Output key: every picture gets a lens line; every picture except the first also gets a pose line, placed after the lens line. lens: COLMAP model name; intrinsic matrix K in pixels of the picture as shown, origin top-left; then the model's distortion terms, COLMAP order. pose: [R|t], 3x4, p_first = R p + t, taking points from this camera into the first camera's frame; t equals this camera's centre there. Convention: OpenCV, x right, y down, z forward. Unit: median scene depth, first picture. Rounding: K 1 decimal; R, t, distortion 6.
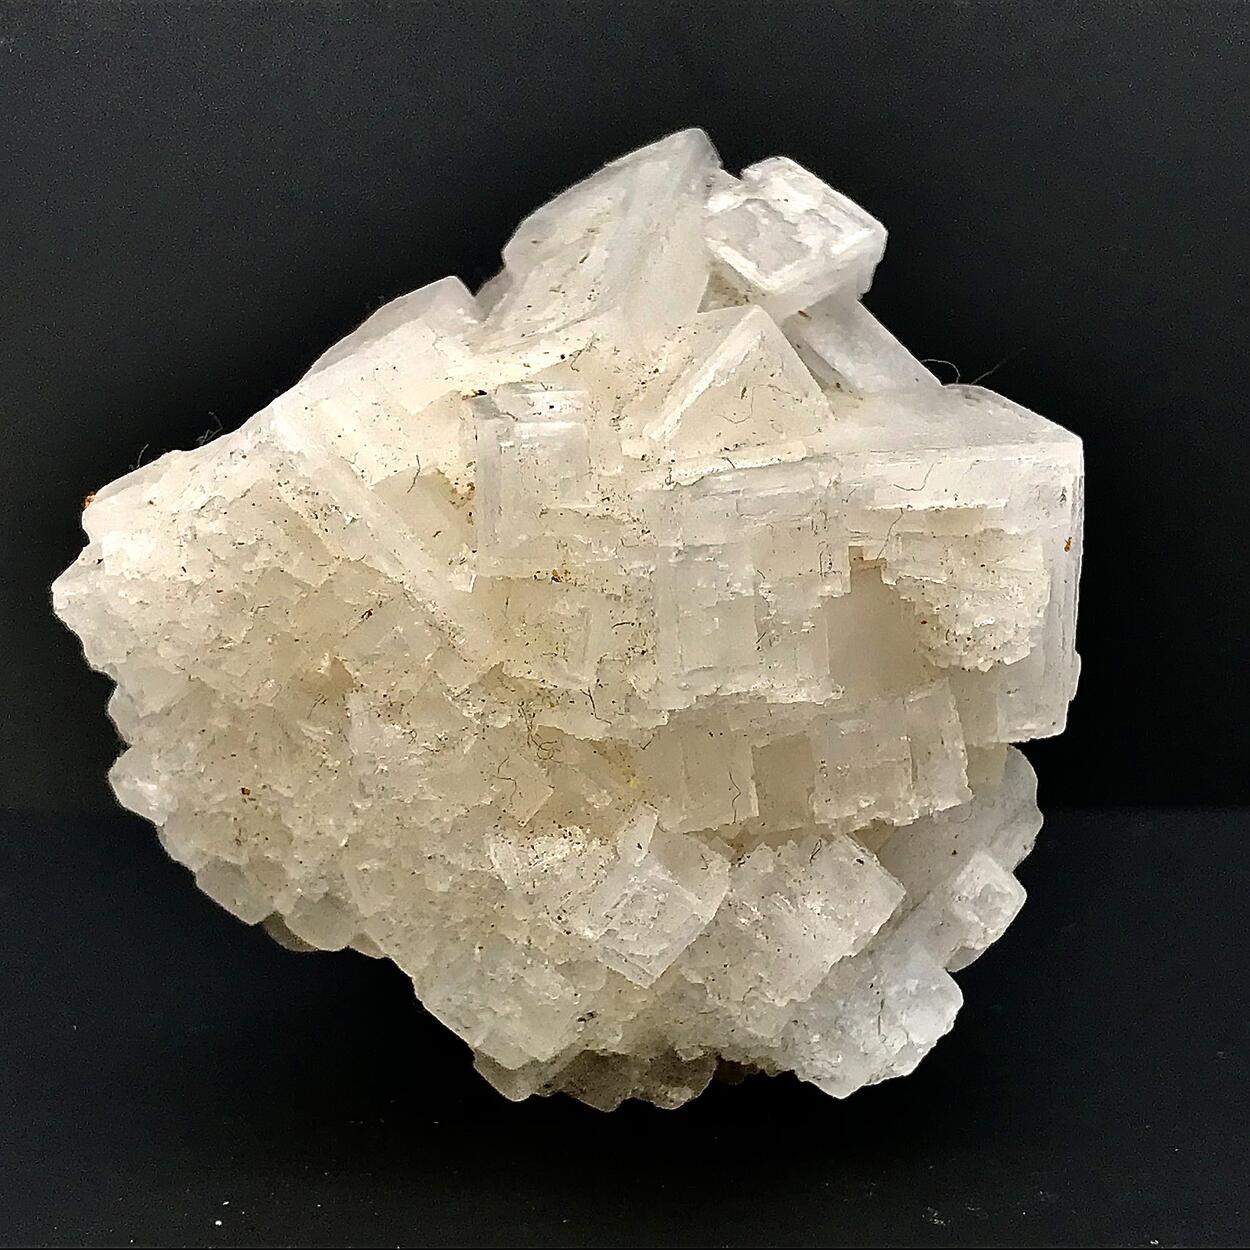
lens RADIAL K [[2618.2, 0, 624.3], [0, 2618.2, 583.5], [0, 0, 1]] dist [0.236870, -0.001964]
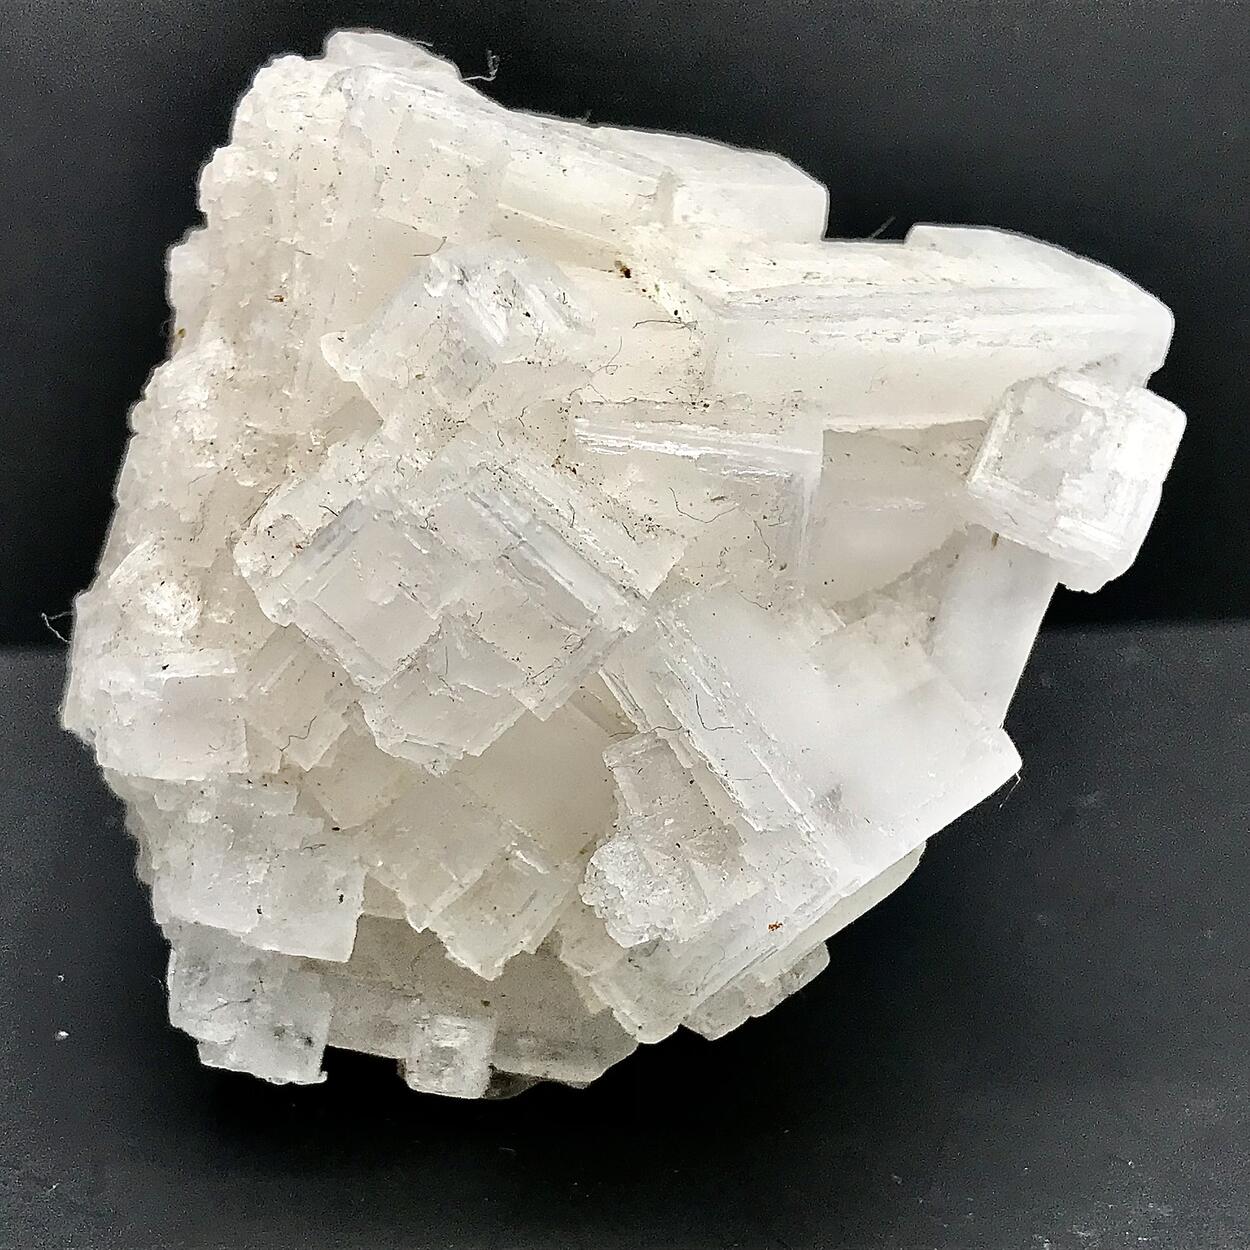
lens RADIAL K [[2273.6, 0, 625.0], [0, 2273.6, 625.0], [0, 0, 1]] dist [0.214934, -0.054083]
pose [[0.456306, 0.818243, -0.349662, 0.317096], [-0.734633, 0.568151, 0.370836, -0.295562], [0.502094, 0.087659, 0.860359, 0.353287]]
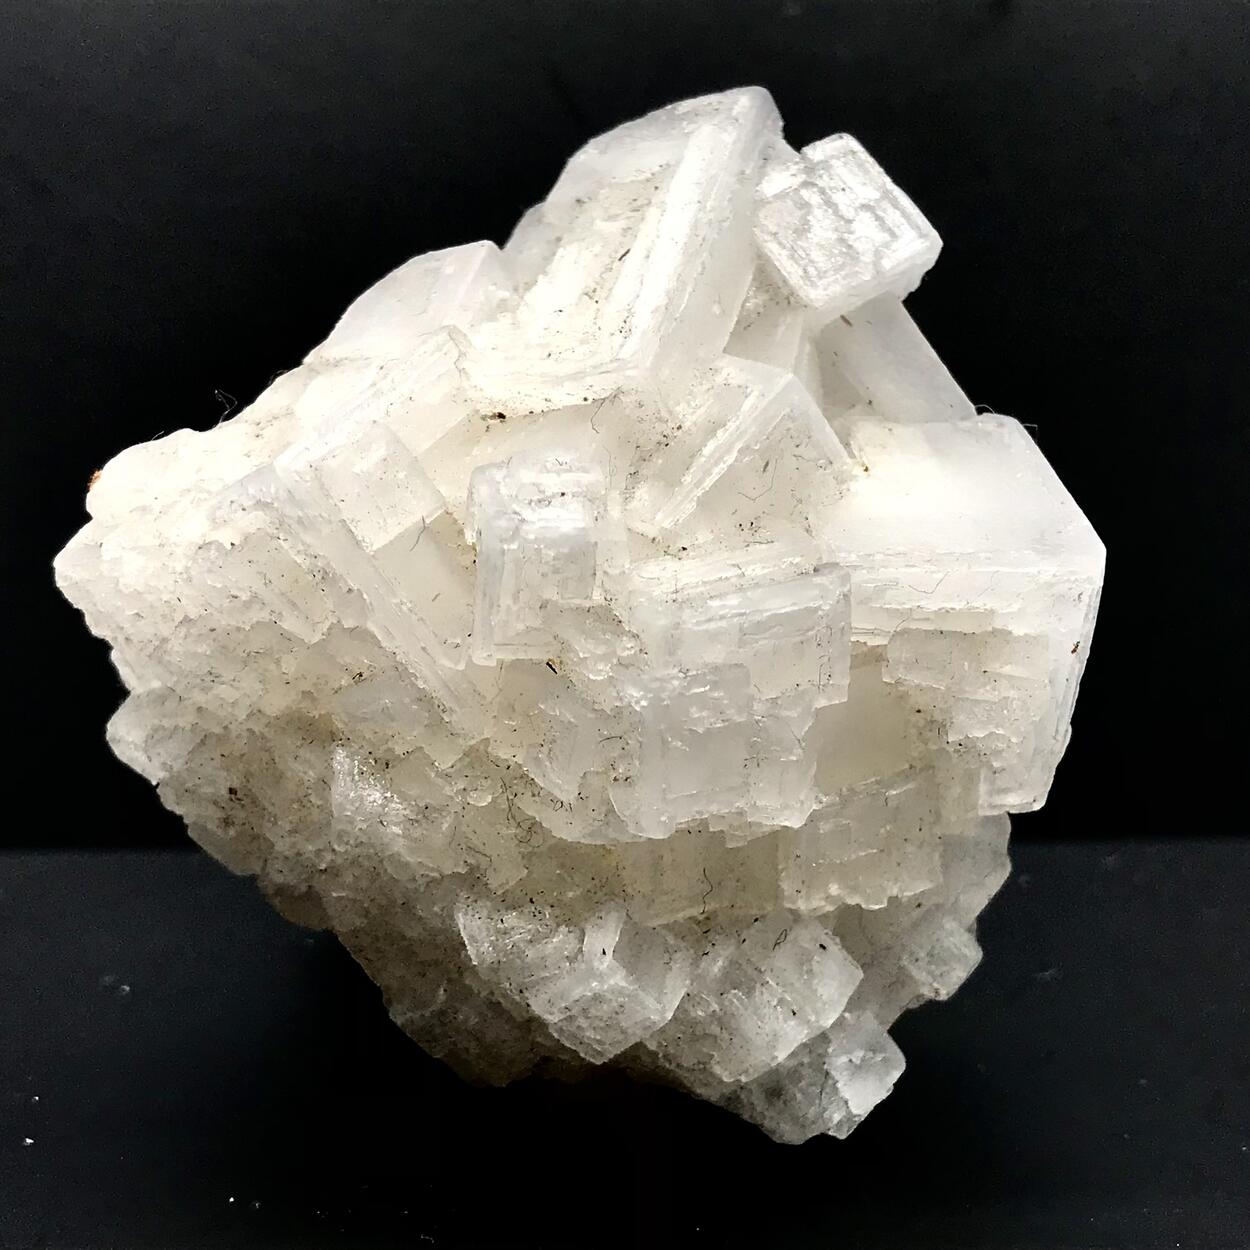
lens RADIAL K [[2273.6, 0, 625.0], [0, 2273.6, 625.0], [0, 0, 1]] dist [0.214934, -0.054083]
pose [[0.994125, 0.108123, -0.005002, 0.004159], [-0.102590, 0.955969, 0.274953, -0.239860], [0.034511, -0.272824, 0.961445, 0.170713]]
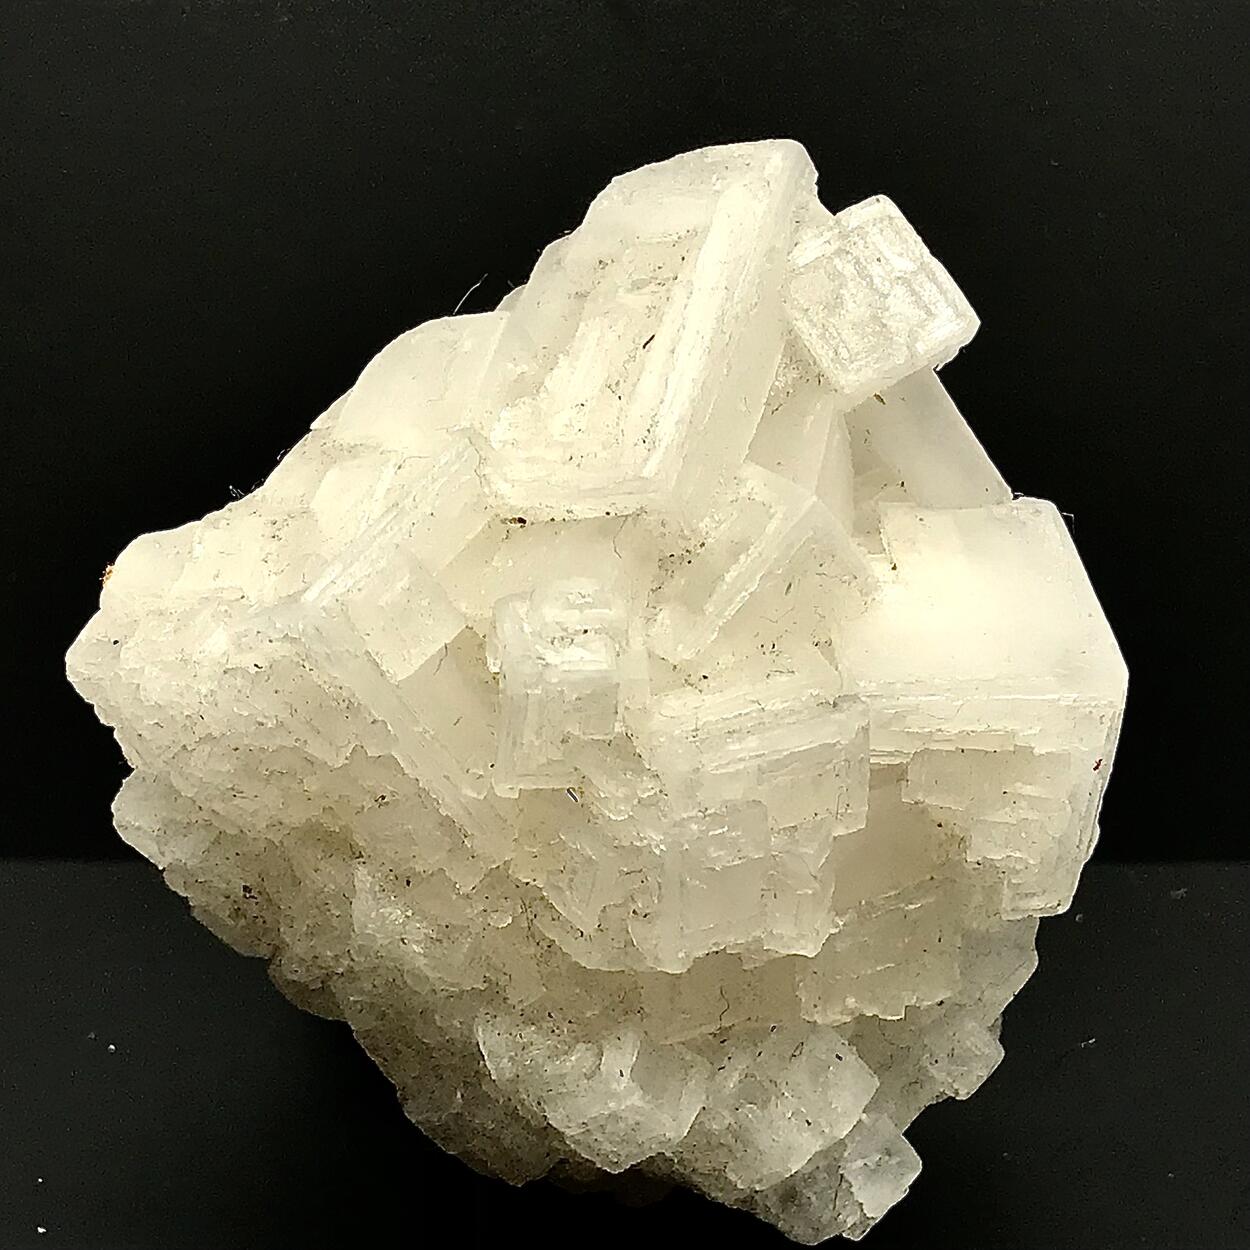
lens RADIAL K [[3373.0, 0, 625.0], [0, 3373.0, 625.0], [0, 0, 1]] dist [0.250471, 0.927640]
pose [[0.992911, 0.118804, 0.003733, -0.017151], [-0.111347, 0.918682, 0.378979, -0.517624], [0.041594, -0.376708, 0.925398, -0.154555]]
